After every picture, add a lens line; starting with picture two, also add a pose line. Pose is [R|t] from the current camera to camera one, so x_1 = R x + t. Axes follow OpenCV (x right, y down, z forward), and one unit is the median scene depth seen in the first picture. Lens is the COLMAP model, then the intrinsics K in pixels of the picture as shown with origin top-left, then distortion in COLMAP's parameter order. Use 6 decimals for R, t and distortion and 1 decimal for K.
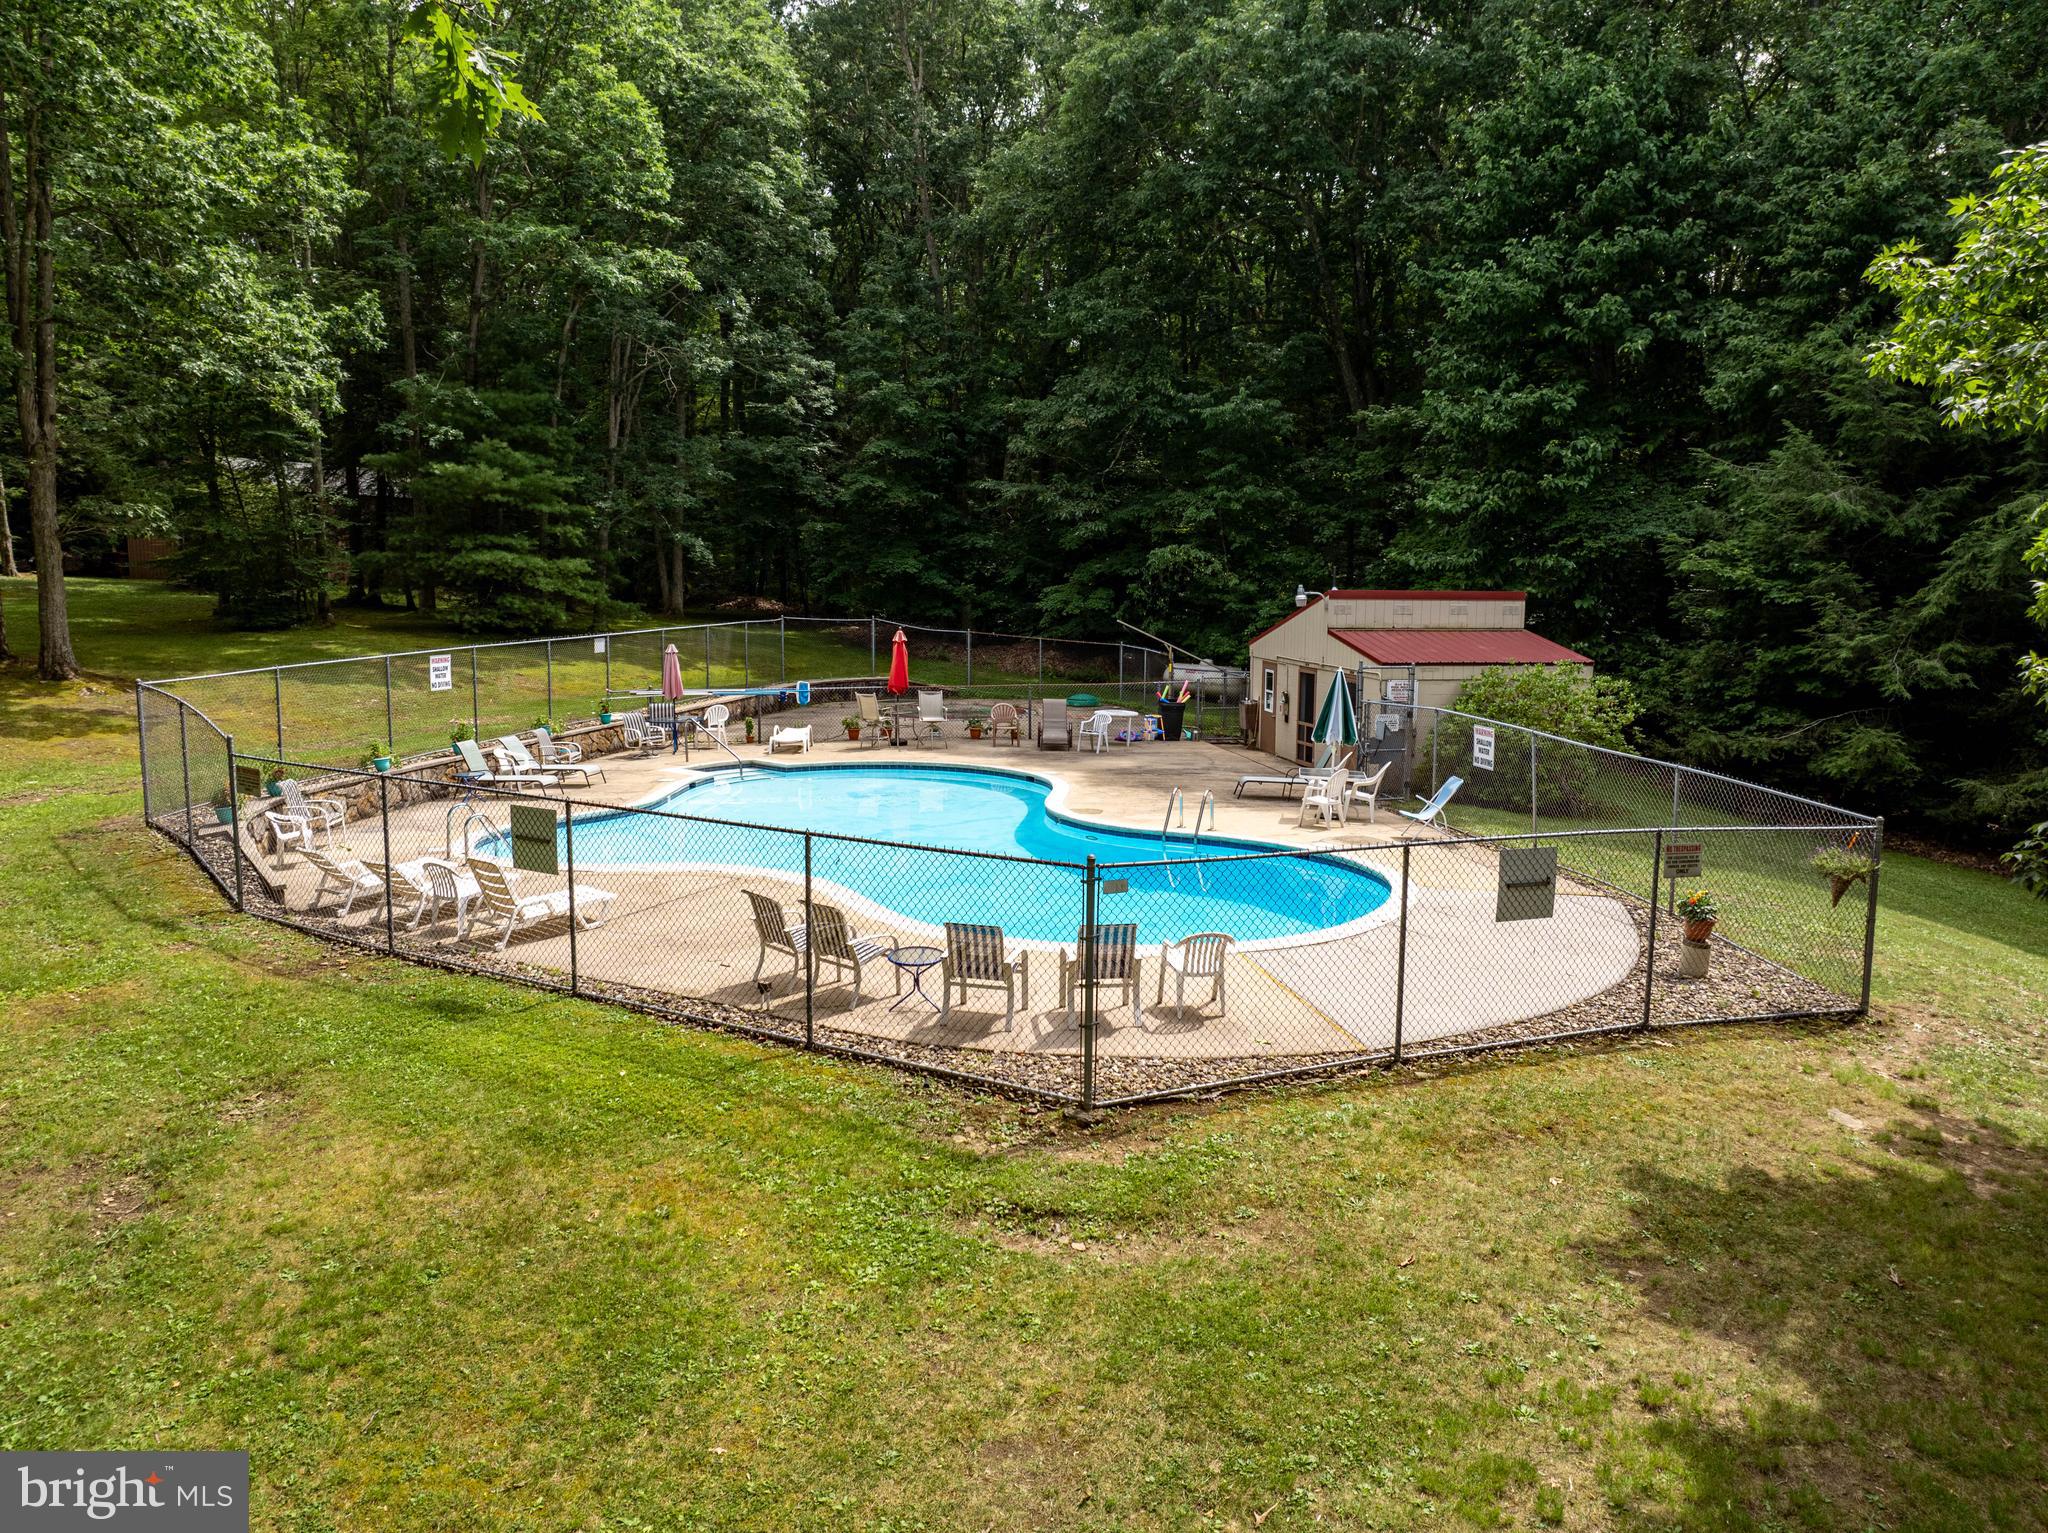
lens RADIAL K [[1444.6, 0, 1024.0], [0, 1444.6, 766.5], [0, 0, 1]] dist [-0.002472, -0.068185]
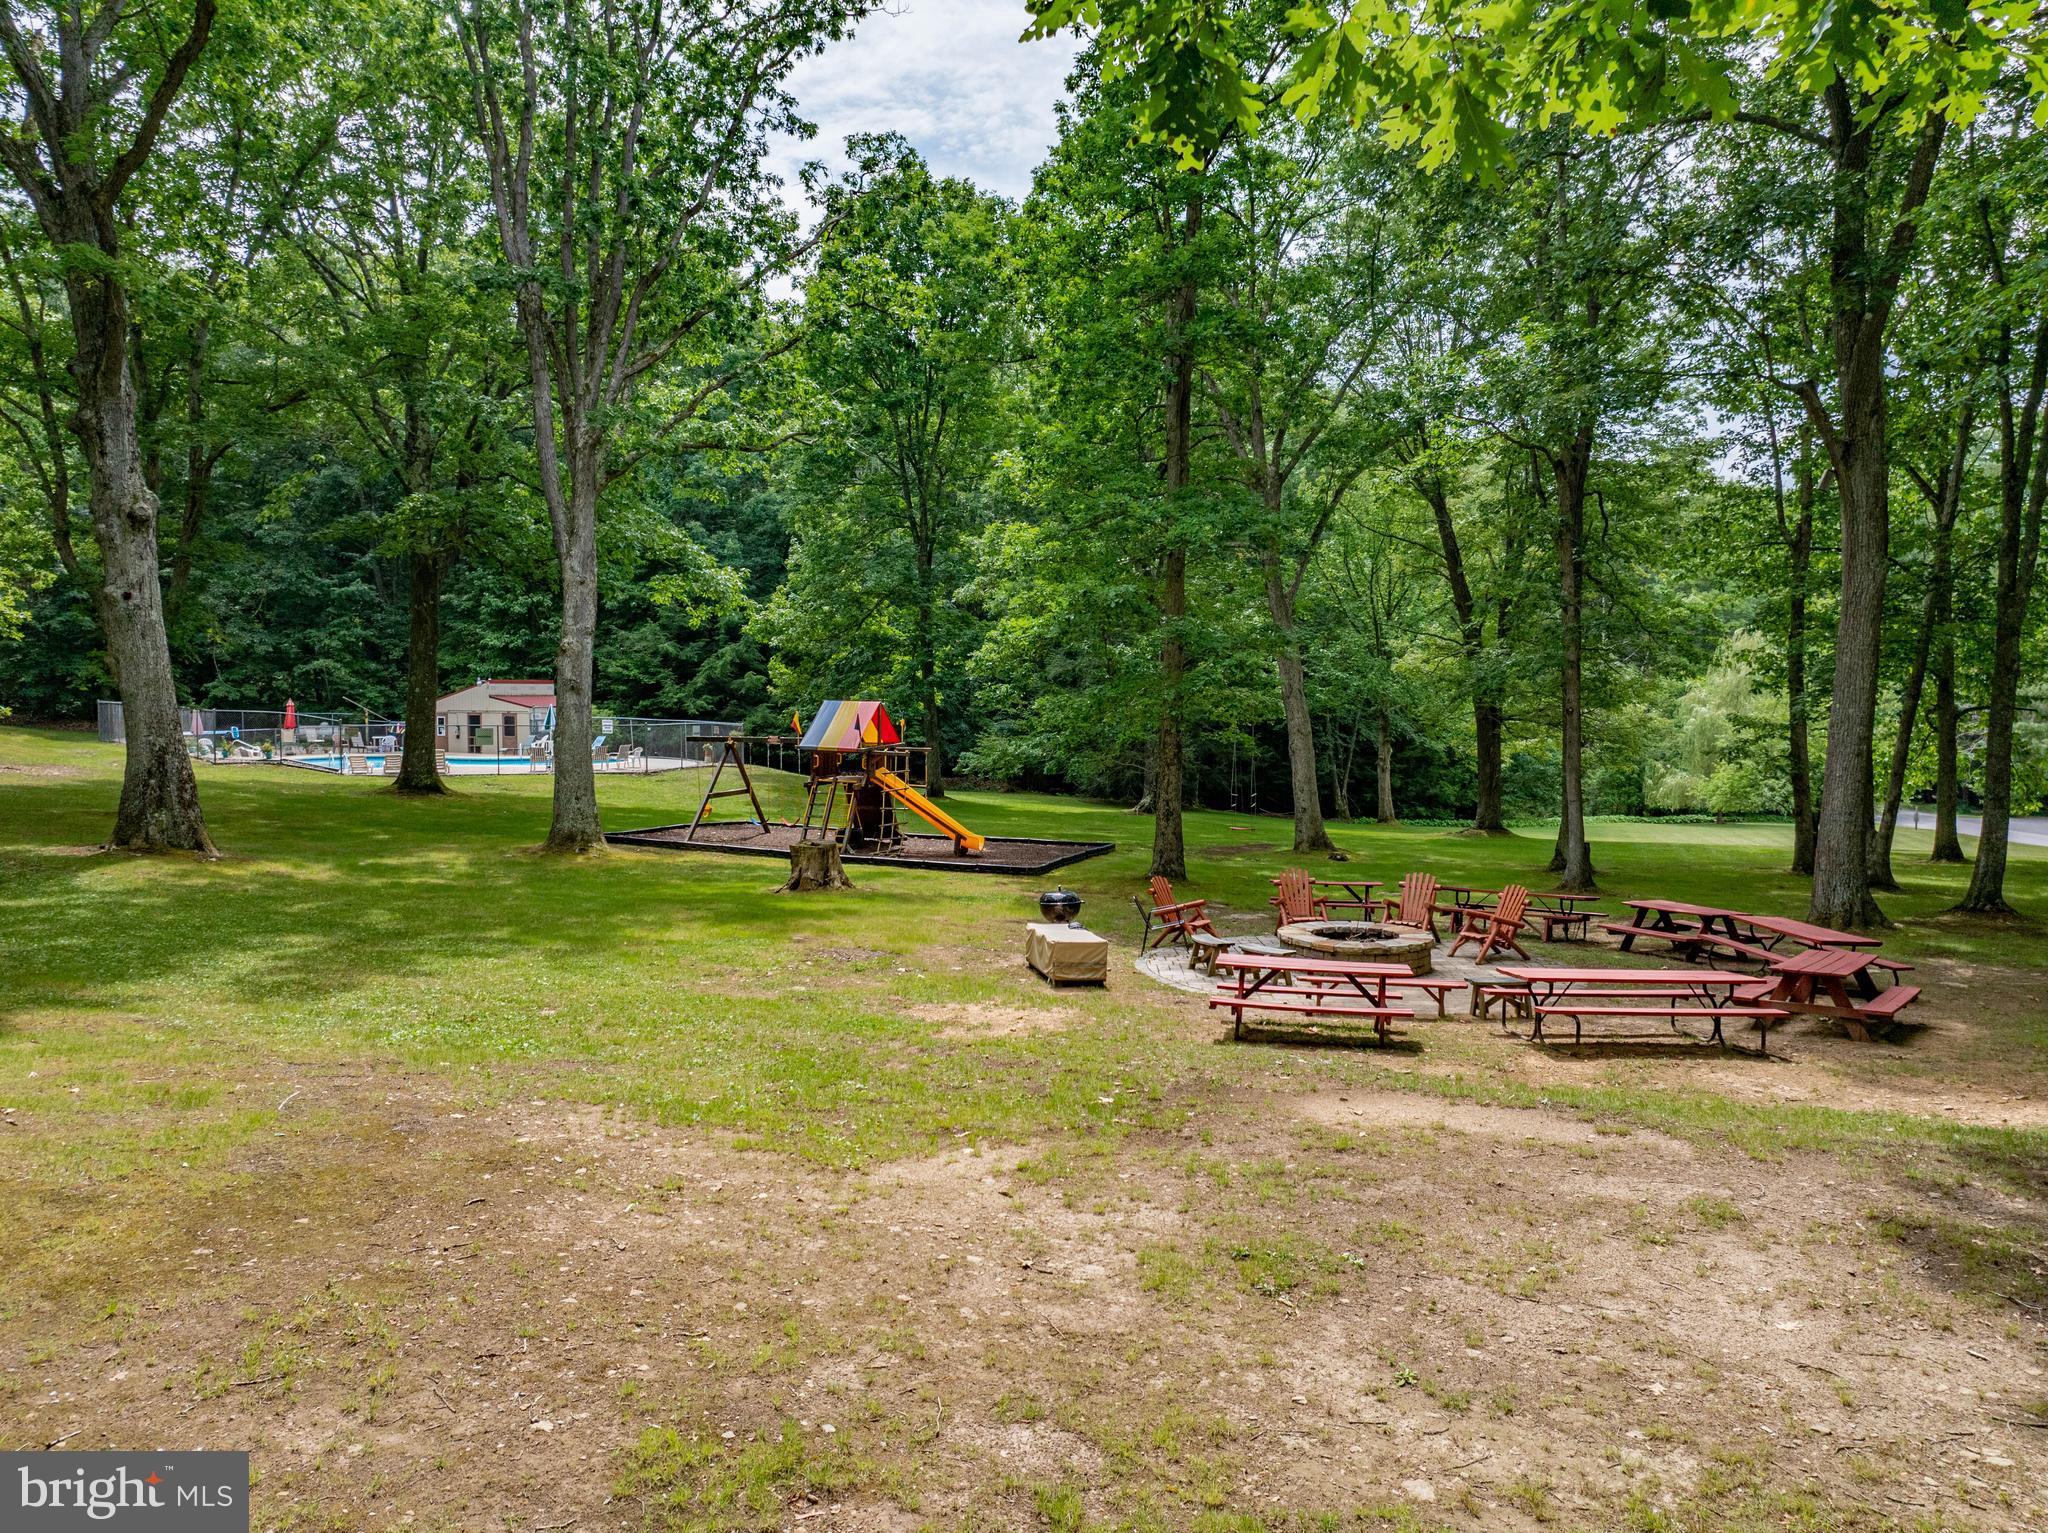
lens RADIAL K [[1444.6, 0, 1024.0], [0, 1444.6, 766.5], [0, 0, 1]] dist [-0.002472, -0.068185]
pose [[0.600629, -0.053082, 0.797764, -1.084213], [0.109198, 0.993890, -0.016082, 0.144740], [-0.792036, 0.096773, 0.602756, -1.054202]]
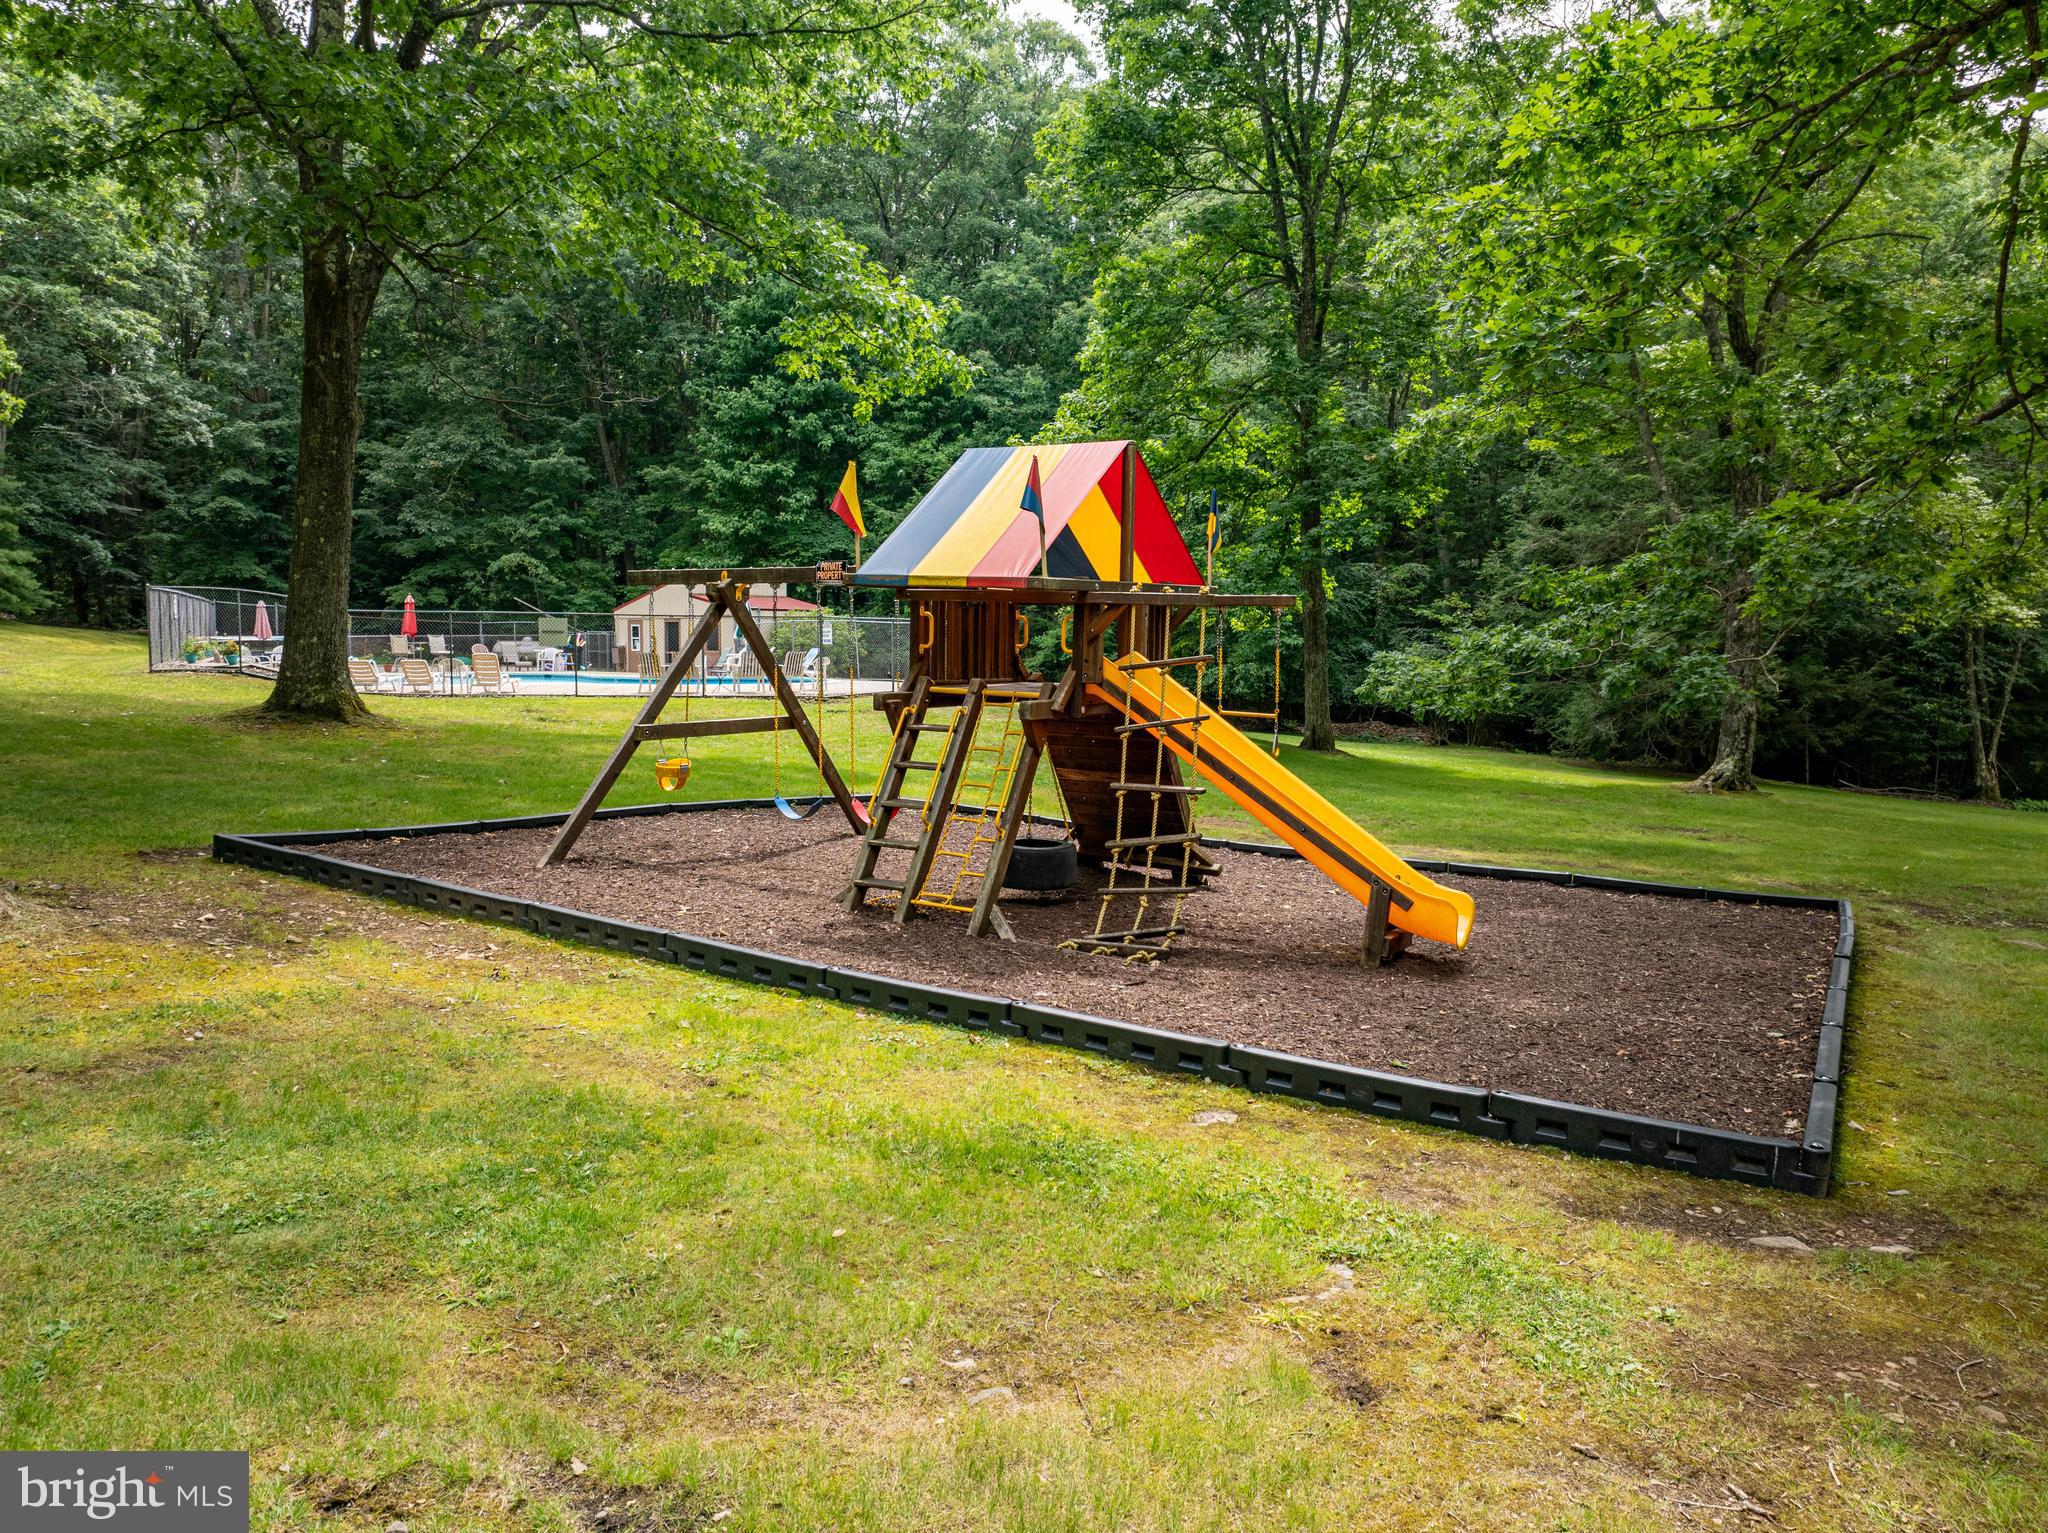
lens RADIAL K [[1444.6, 0, 1024.0], [0, 1444.6, 766.5], [0, 0, 1]] dist [-0.002472, -0.068185]
pose [[0.791408, -0.061652, 0.608171, -0.492120], [0.083812, 0.996449, -0.008051, 0.143811], [-0.605515, 0.057344, 0.793765, -0.552917]]
